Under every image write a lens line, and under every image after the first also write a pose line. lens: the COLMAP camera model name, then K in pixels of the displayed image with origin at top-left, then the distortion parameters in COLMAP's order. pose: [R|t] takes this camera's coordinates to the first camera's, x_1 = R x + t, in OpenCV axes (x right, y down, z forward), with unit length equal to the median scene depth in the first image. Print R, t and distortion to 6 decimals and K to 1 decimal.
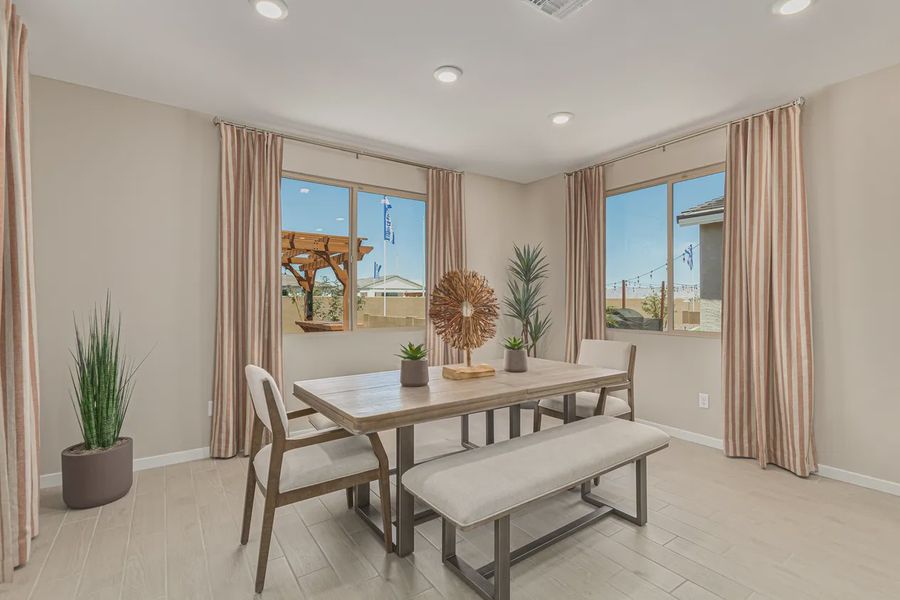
lens RADIAL K [[419.3, 0, 453.3], [0, 419.3, 293.5], [0, 0, 1]] dist [0.005750, -0.000526]
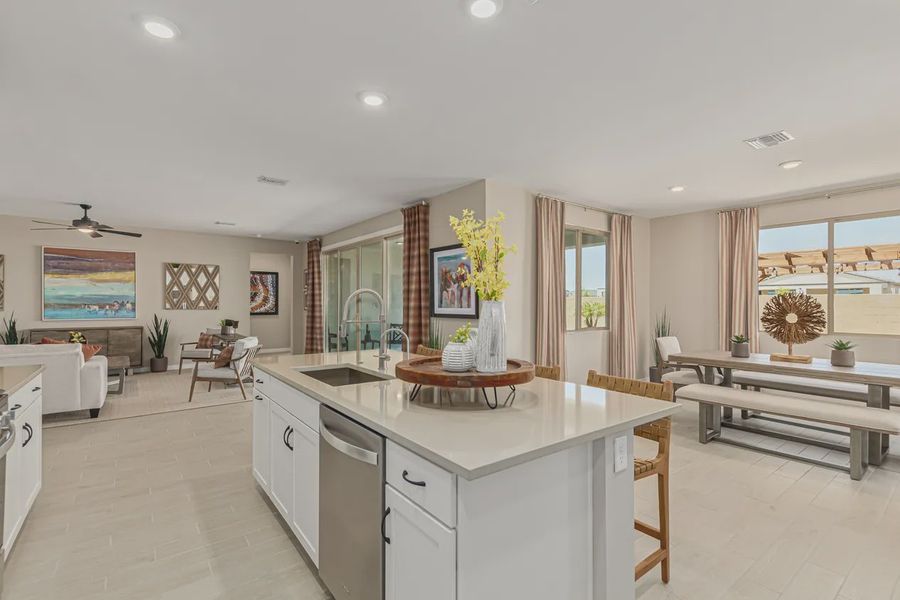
lens RADIAL K [[419.3, 0, 456.2], [0, 419.3, 297.1], [0, 0, 1]] dist [0.005750, -0.000526]
pose [[0.056545, -0.012728, -0.998319, 1.077490], [0.015333, 0.999812, -0.011878, -0.028185], [0.998282, -0.014636, 0.056730, -0.231894]]
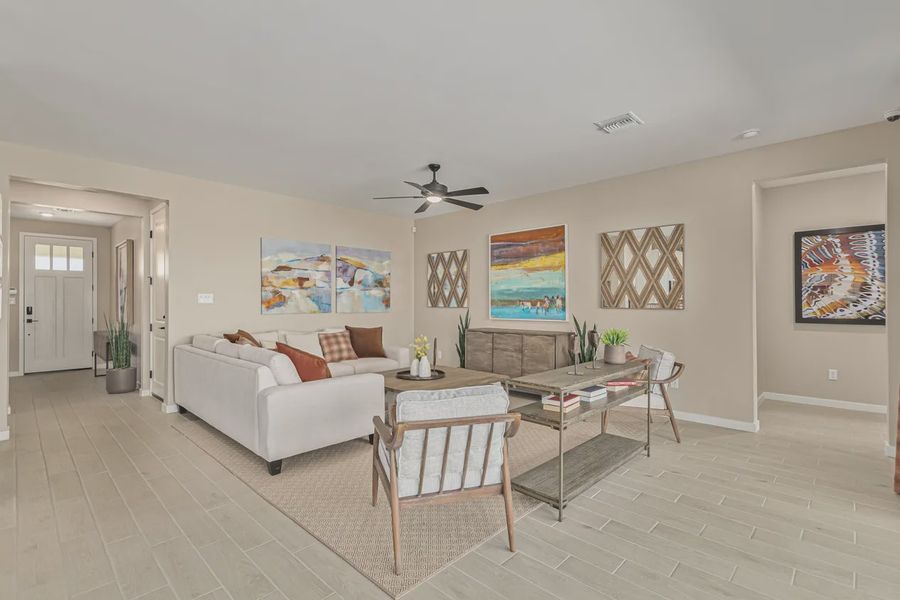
lens RADIAL K [[419.3, 0, 455.8], [0, 419.3, 301.2], [0, 0, 1]] dist [0.005750, -0.000526]
pose [[-0.979788, 0.000451, -0.200038, -0.431663], [0.004826, 0.999760, -0.021383, -0.010215], [0.199981, -0.021916, -0.979555, -0.381927]]
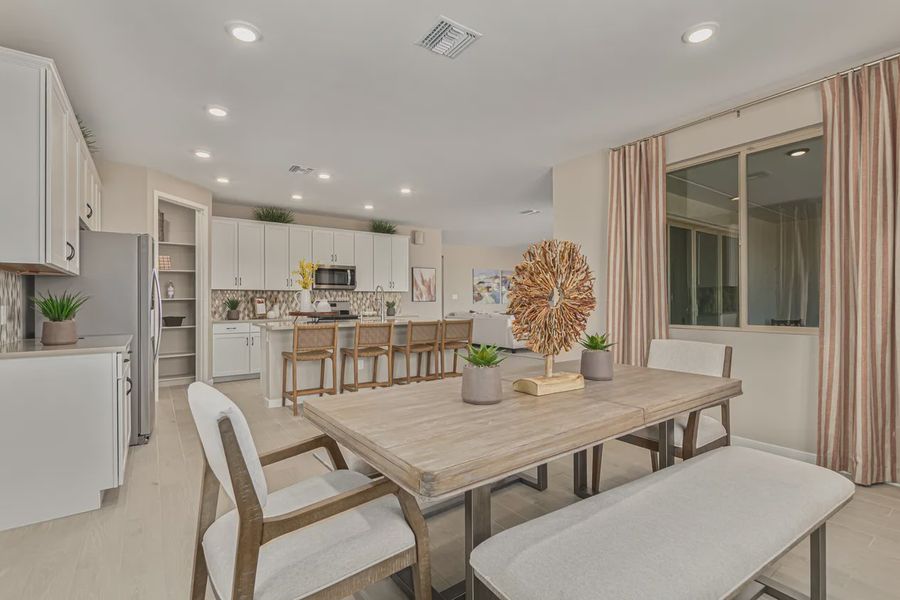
lens RADIAL K [[419.3, 0, 455.5], [0, 419.3, 301.4], [0, 0, 1]] dist [0.005750, -0.000526]
pose [[-0.999651, 0.005505, -0.025838, 0.154246], [0.005973, 0.999818, -0.018093, 0.037971], [0.025734, -0.018241, -0.999502, 1.219551]]
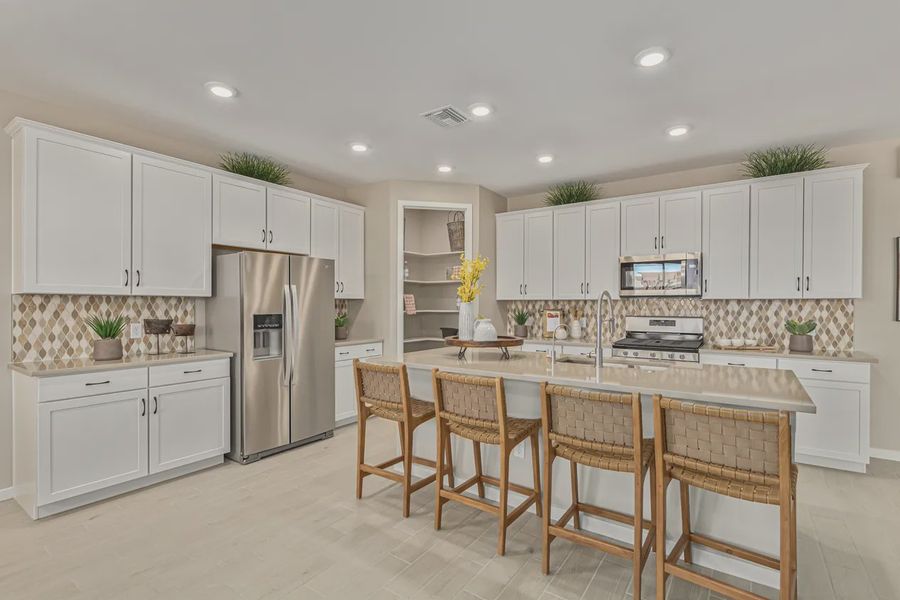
lens RADIAL K [[419.3, 0, 453.7], [0, 419.3, 304.0], [0, 0, 1]] dist [0.005750, -0.000526]
pose [[-0.353016, 0.001729, 0.935616, -0.195424], [-0.018485, 0.999790, -0.008822, -0.016475], [-0.935435, -0.020409, -0.352910, 0.169415]]
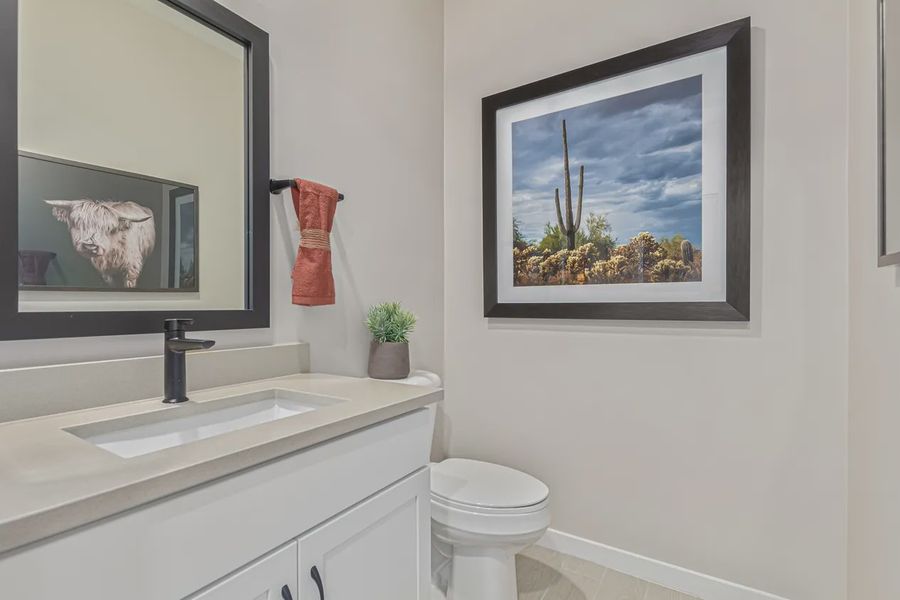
lens RADIAL K [[419.3, 0, 450.3], [0, 419.3, 303.6], [0, 0, 1]] dist [0.005750, -0.000526]
pose [[0.384979, -0.001323, -0.922925, 0.013531], [0.017097, 0.999838, 0.005698, 0.005623], [0.922767, -0.017973, 0.384939, -0.449752]]
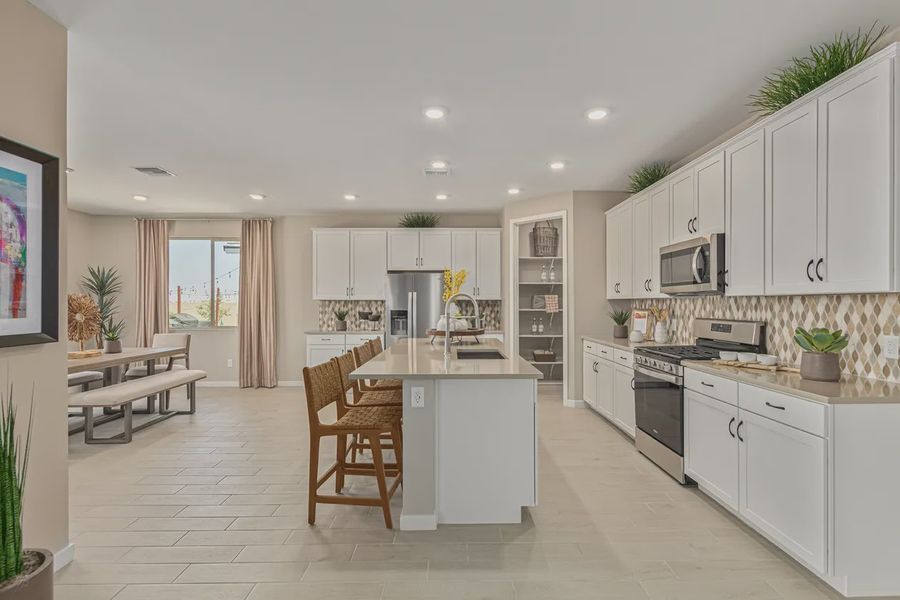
lens RADIAL K [[419.3, 0, 449.7], [0, 419.3, 303.9], [0, 0, 1]] dist [0.005750, -0.000526]
pose [[0.572854, -0.001405, 0.819656, -0.359810], [-0.013017, 0.999857, 0.010812, -0.037587], [-0.819554, -0.016863, 0.572753, -0.835648]]
